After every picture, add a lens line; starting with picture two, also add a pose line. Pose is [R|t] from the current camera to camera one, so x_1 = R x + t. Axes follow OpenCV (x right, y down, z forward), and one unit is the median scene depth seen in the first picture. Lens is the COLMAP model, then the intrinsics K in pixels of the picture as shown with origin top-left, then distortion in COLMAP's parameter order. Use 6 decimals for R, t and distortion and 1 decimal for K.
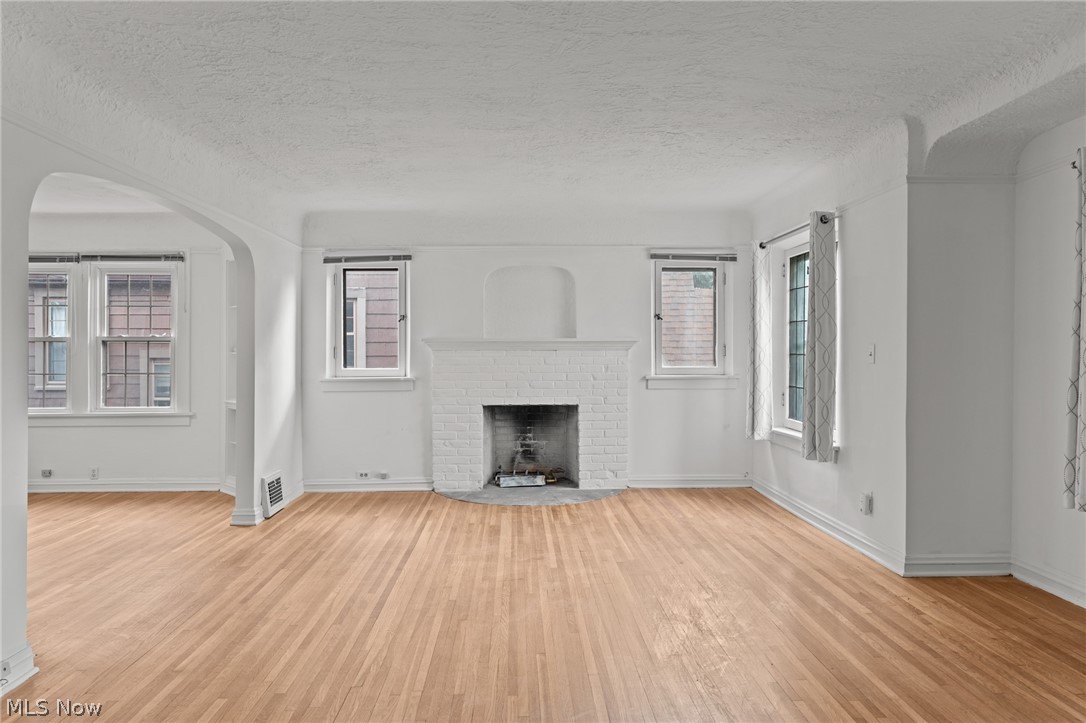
lens RADIAL K [[719.8, 0, 544.9], [0, 719.8, 360.1], [0, 0, 1]] dist [0.000947, 0.001925]
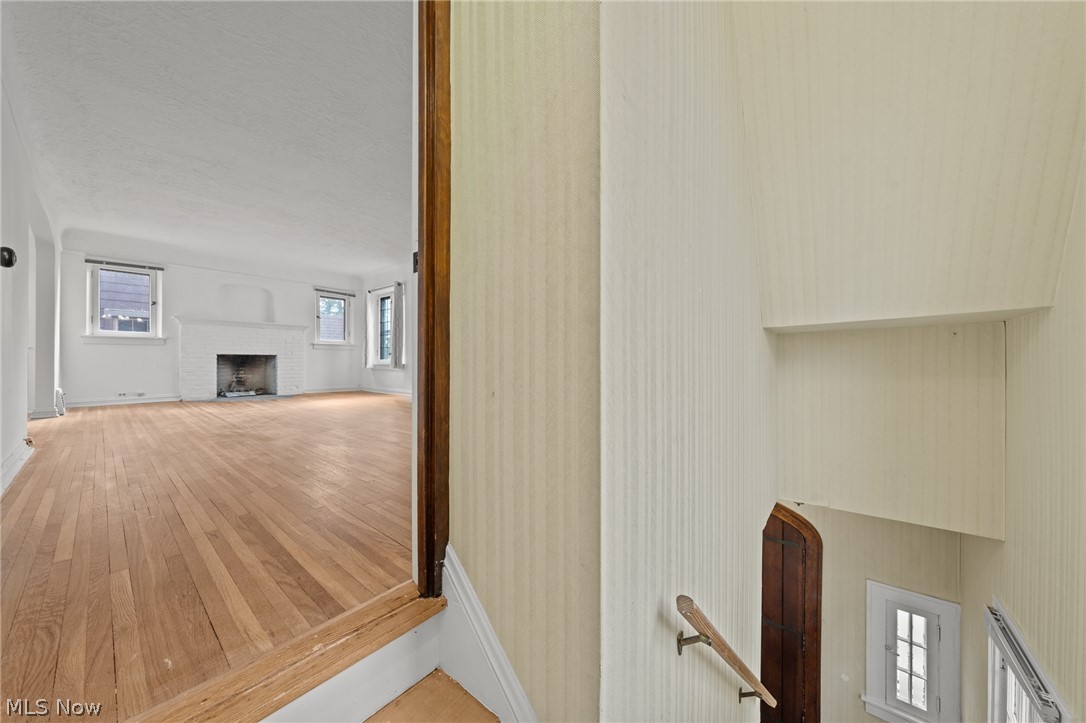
lens RADIAL K [[360.7, 0, 545.6], [0, 360.7, 364.6], [0, 0, 1]] dist [-0.004655, -0.000193]
pose [[0.653450, -0.002784, 0.756964, -0.237104], [0.005228, 0.999986, -0.000836, 0.095733], [-0.756952, 0.004503, 0.653456, -0.280520]]
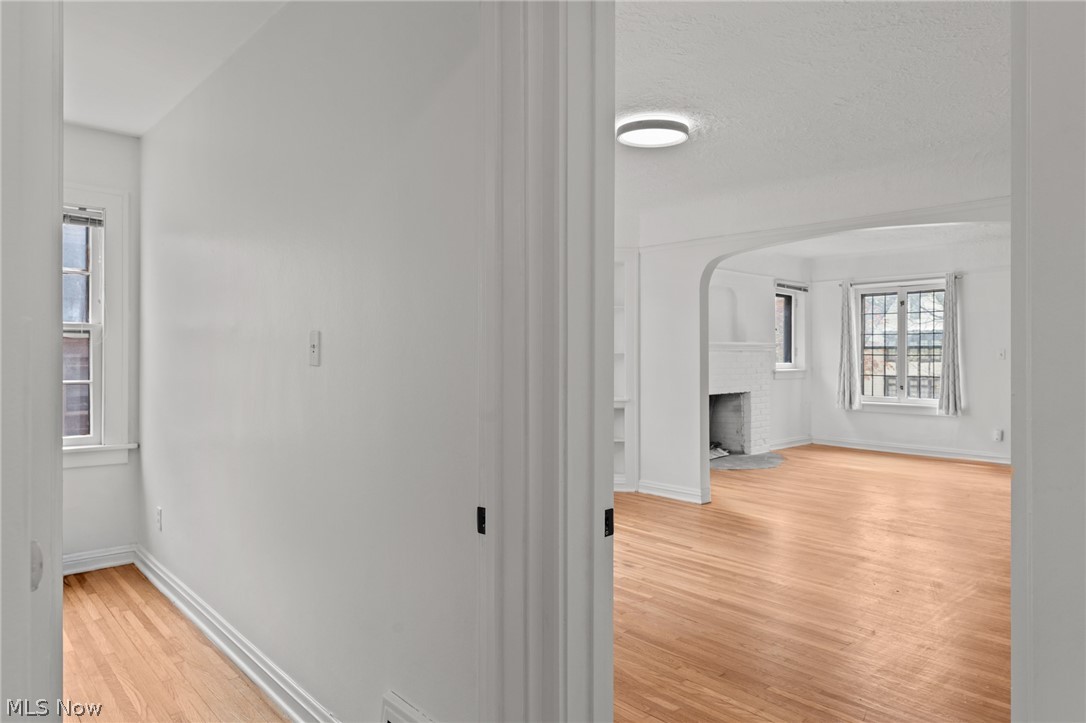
lens RADIAL K [[685.4, 0, 544.2], [0, 685.4, 357.7], [0, 0, 1]] dist [0.006821, -0.000226]
pose [[0.774192, -0.002188, 0.632947, -1.066003], [0.005178, 0.999982, -0.002876, -0.000377], [-0.632929, 0.005504, 0.774190, 0.253596]]
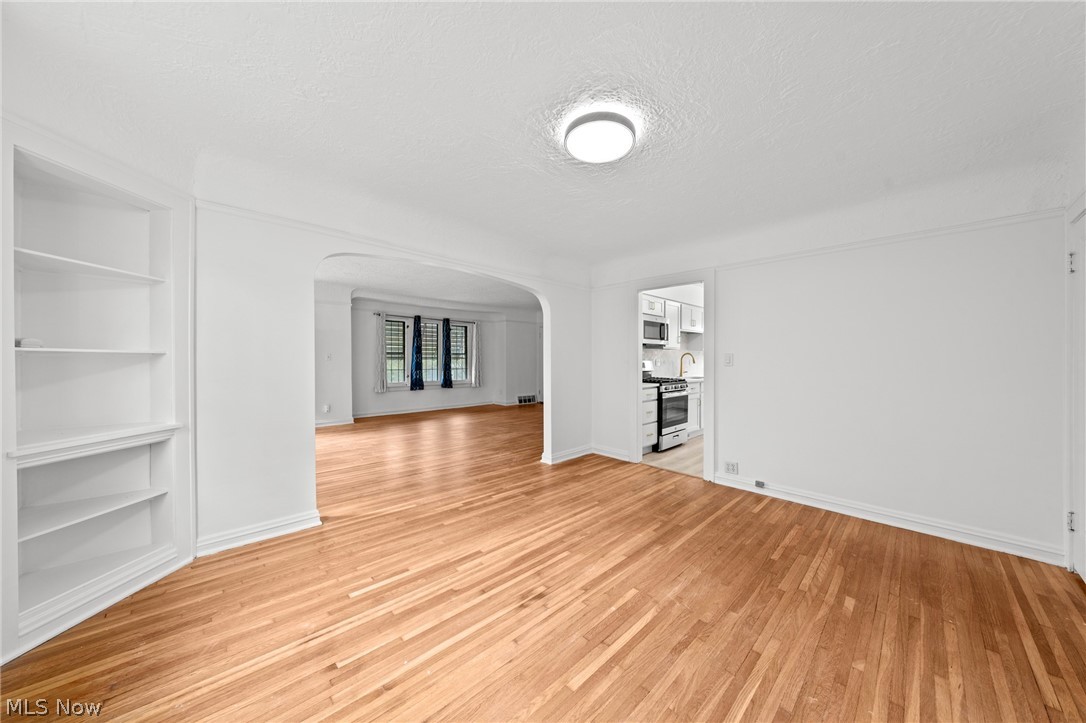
lens RADIAL K [[360.7, 0, 534.8], [0, 360.7, 362.3], [0, 0, 1]] dist [-0.004655, -0.000193]
pose [[-0.651520, -0.007943, 0.758590, -0.823013], [-0.003419, 0.999966, 0.007534, -0.004133], [-0.758624, 0.002315, -0.651525, 0.896013]]
